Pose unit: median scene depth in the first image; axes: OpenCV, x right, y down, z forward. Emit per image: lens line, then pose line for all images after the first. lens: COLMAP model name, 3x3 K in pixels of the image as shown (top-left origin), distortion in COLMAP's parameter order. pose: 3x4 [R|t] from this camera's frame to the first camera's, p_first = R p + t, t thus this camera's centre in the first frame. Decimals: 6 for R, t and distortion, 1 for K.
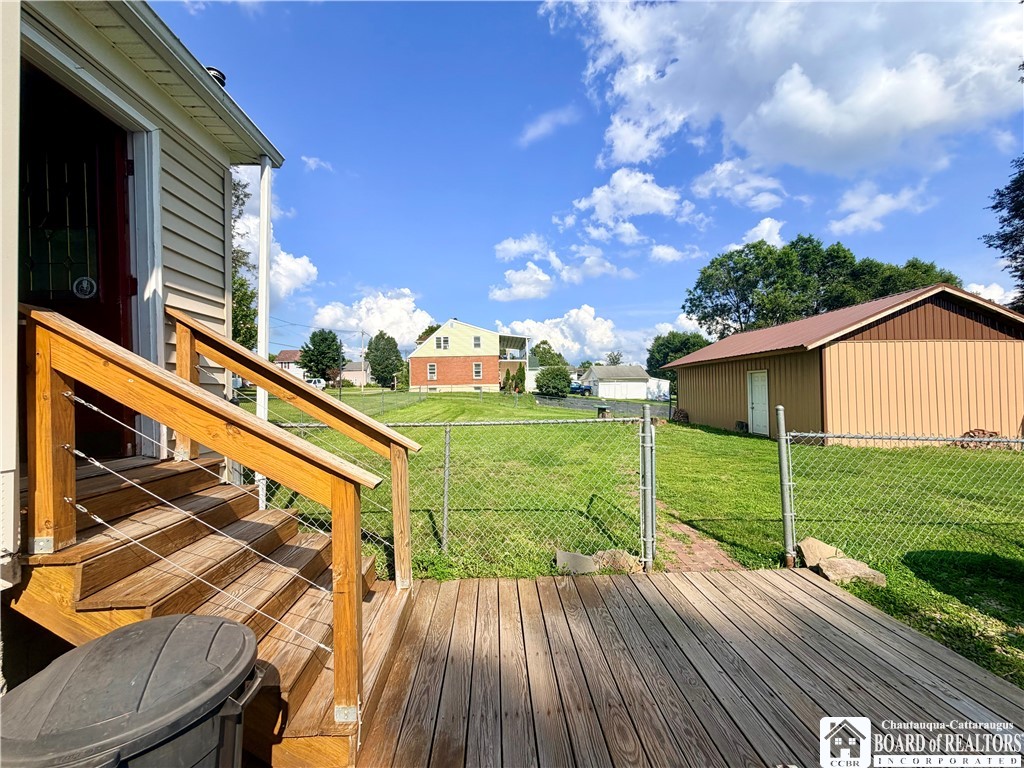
lens RADIAL K [[409.3, 0, 511.5], [0, 409.3, 387.4], [0, 0, 1]] dist [-0.002746, -0.000820]
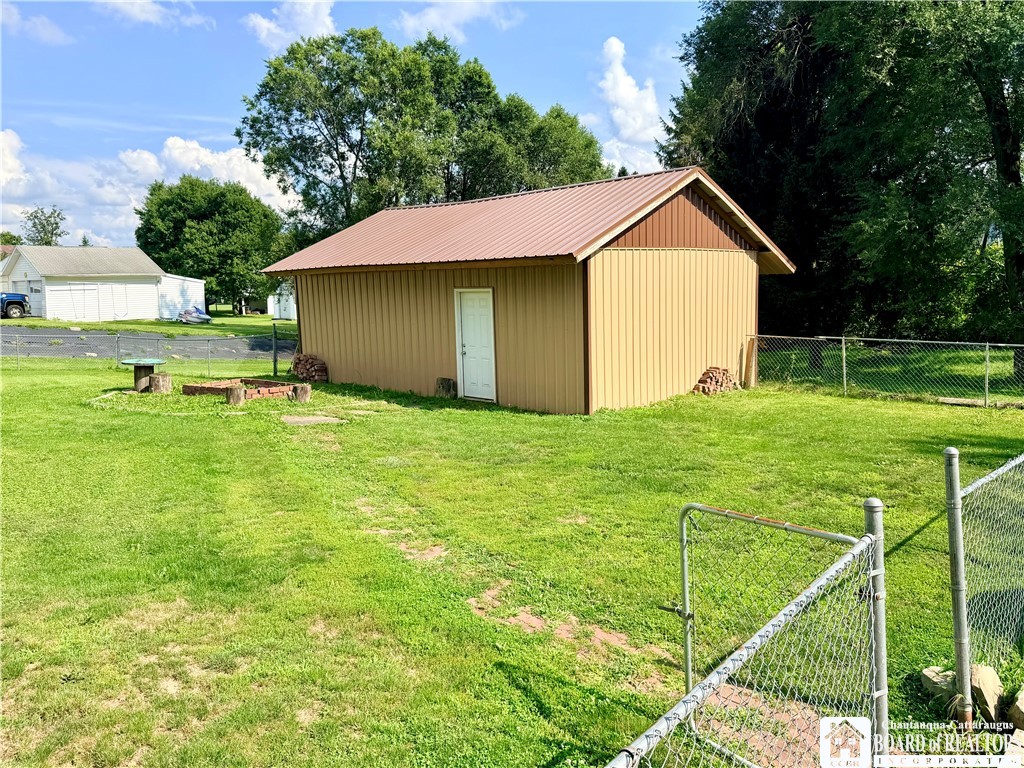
lens RADIAL K [[779.7, 0, 512.6], [0, 779.7, 386.1], [0, 0, 1]] dist [0.000559, -0.023427]
pose [[0.695001, -0.101100, 0.711866, -0.049995], [0.005148, 0.990739, 0.135679, -0.019738], [-0.718990, -0.090633, 0.689085, 0.085732]]
